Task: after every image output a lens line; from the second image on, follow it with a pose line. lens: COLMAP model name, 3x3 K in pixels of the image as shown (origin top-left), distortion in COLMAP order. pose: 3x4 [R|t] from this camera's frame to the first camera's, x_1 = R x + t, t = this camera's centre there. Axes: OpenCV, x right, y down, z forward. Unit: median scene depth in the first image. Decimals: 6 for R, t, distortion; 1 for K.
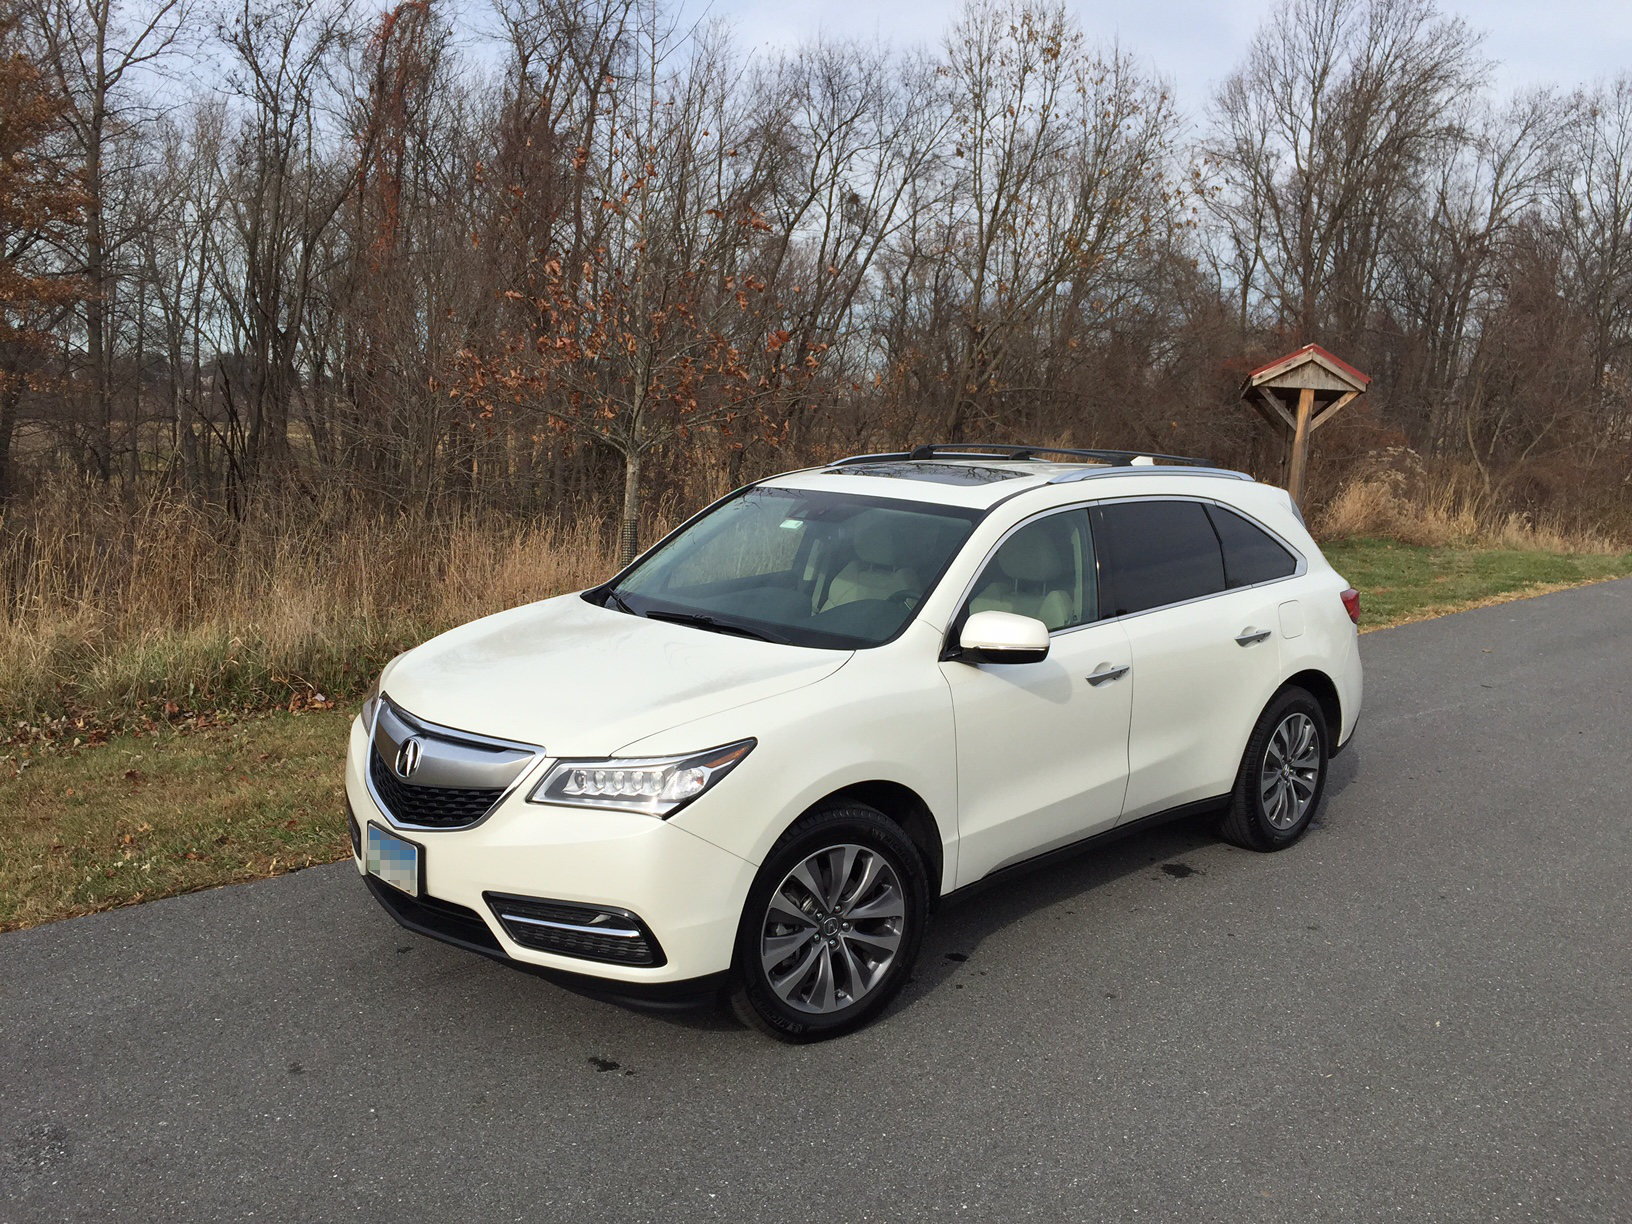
lens RADIAL K [[1392.4, 0, 804.3], [0, 1392.4, 599.6], [0, 0, 1]] dist [0.094501, -0.120347]
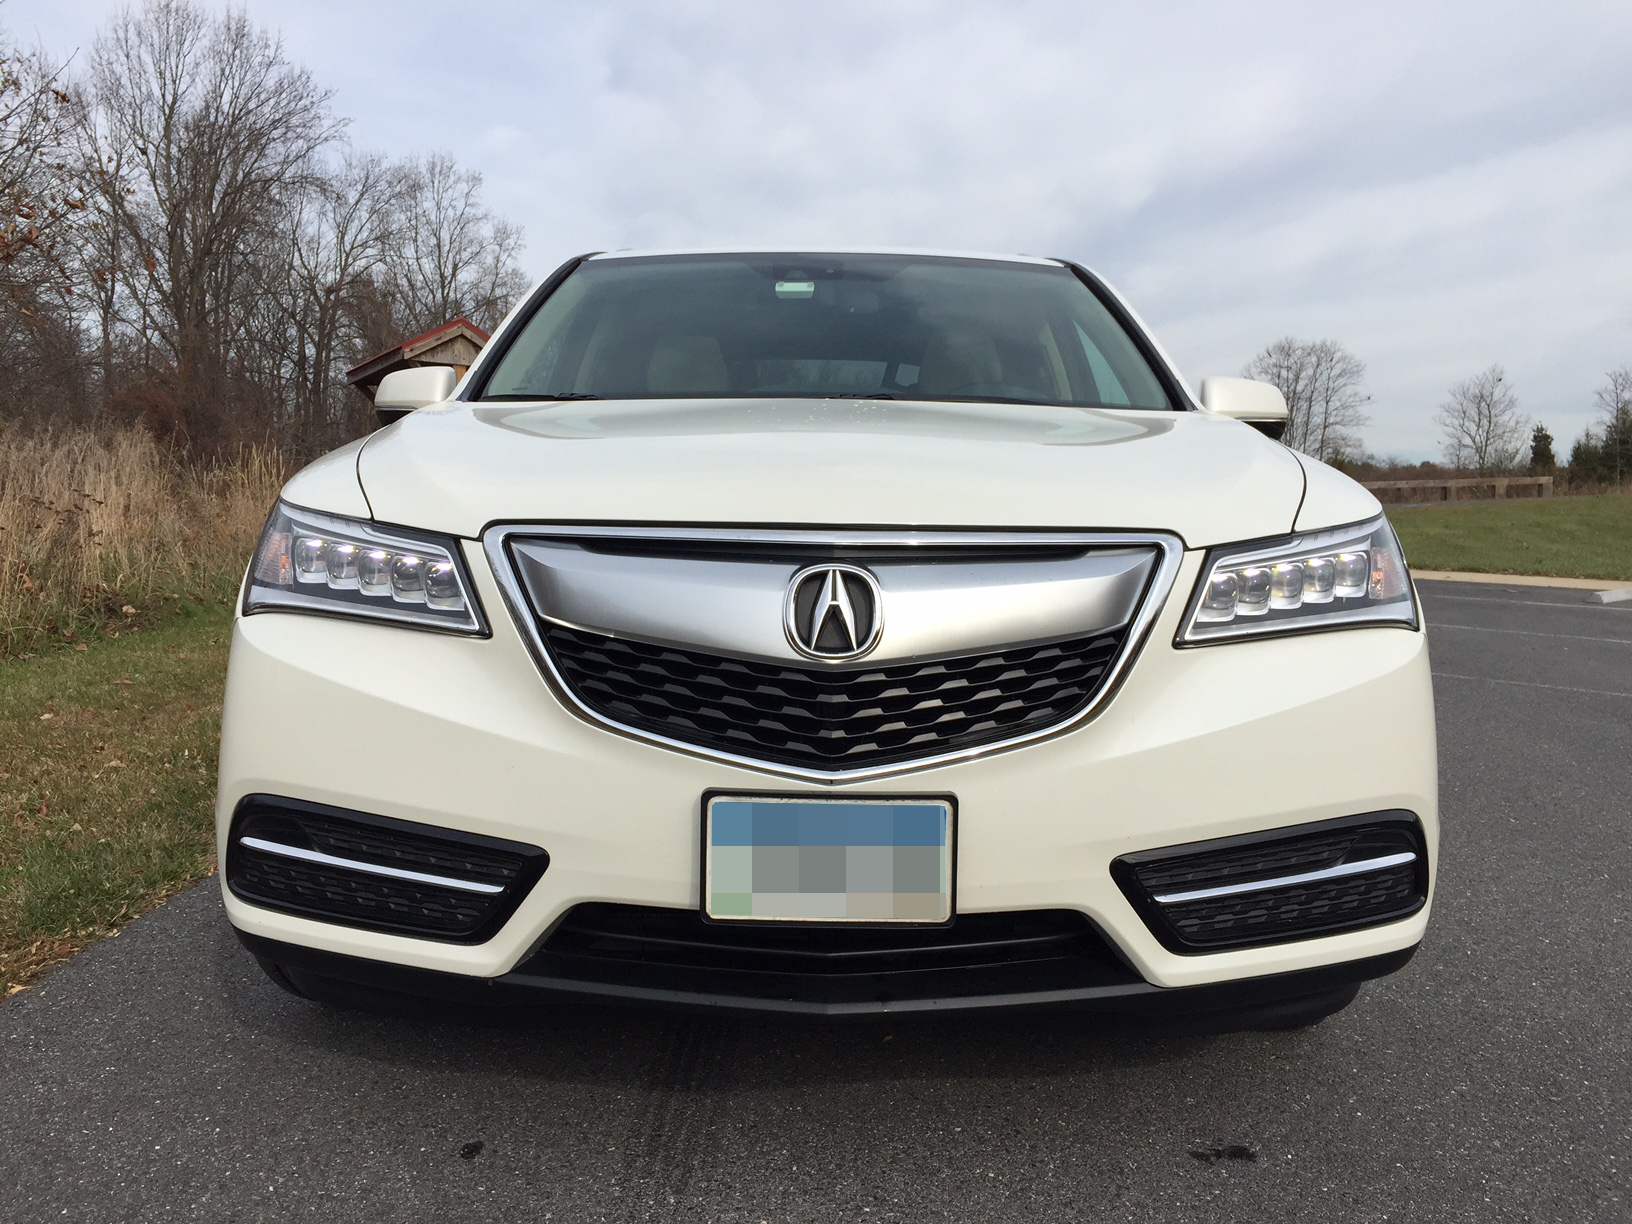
lens RADIAL K [[1392.4, 0, 805.2], [0, 1392.4, 597.7], [0, 0, 1]] dist [0.094501, -0.120347]
pose [[0.697133, -0.077903, 0.712697, -0.435660], [0.110770, 0.993846, 0.000283, 0.079671], [-0.708333, 0.078748, 0.701472, 0.527373]]
